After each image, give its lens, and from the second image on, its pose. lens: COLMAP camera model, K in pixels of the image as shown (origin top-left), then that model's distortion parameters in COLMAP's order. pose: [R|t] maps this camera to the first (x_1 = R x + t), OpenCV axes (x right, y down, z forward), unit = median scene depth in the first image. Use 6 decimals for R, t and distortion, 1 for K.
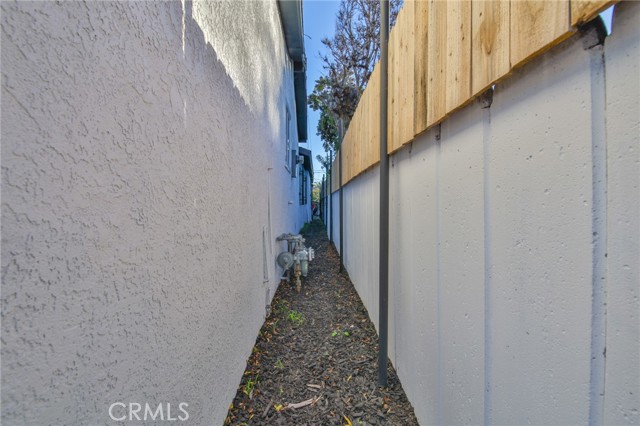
lens RADIAL K [[292.1, 0, 319.6], [0, 292.1, 211.2], [0, 0, 1]] dist [-0.014051, -0.003007]
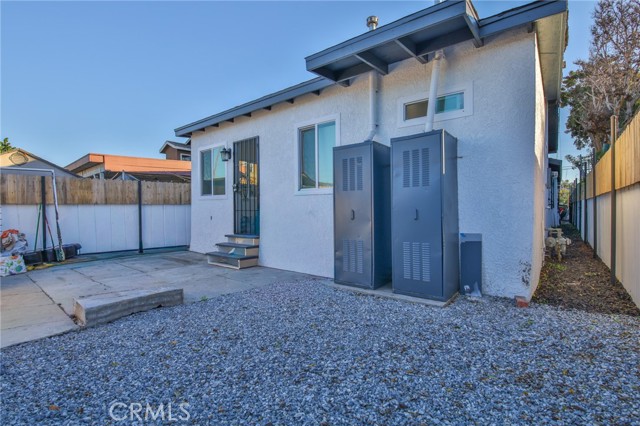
lens RADIAL K [[292.1, 0, 321.9], [0, 292.1, 210.2], [0, 0, 1]] dist [-0.014051, -0.003007]
pose [[0.762541, 0.002960, -0.646934, -0.009786], [-0.012801, 0.999863, -0.010513, 0.003681], [0.646814, 0.016298, 0.762474, -0.279616]]
